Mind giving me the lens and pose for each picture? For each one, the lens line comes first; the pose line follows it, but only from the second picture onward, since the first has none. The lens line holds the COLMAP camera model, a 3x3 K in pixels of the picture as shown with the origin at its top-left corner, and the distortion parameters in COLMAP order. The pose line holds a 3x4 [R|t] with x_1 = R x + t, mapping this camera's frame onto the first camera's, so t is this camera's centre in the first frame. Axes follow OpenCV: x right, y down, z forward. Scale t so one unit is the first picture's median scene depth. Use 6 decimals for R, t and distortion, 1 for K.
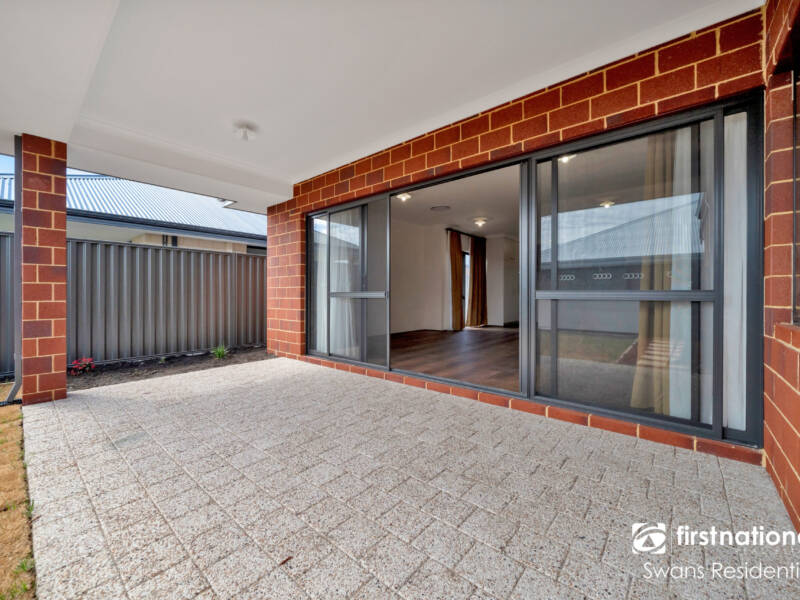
lens RADIAL K [[325.7, 0, 400.0], [0, 325.7, 300.0], [0, 0, 1]] dist [0.000009, 0.000146]
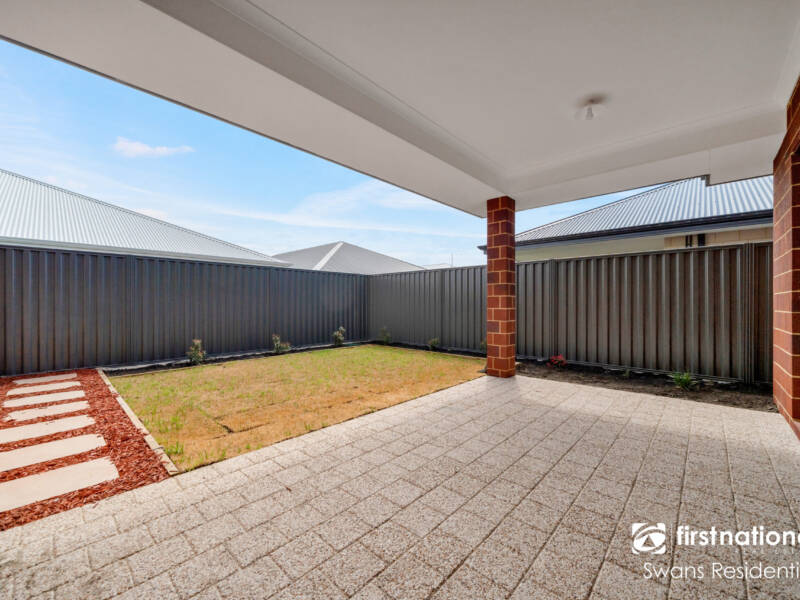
lens RADIAL K [[337.7, 0, 400.0], [0, 337.7, 300.0], [0, 0, 1]] dist [-0.000493, -0.000012]
pose [[-0.037983, -0.007114, -0.999253, 0.405142], [-0.020124, 0.999777, -0.006353, -0.013331], [0.999076, 0.019868, -0.038118, 0.548818]]
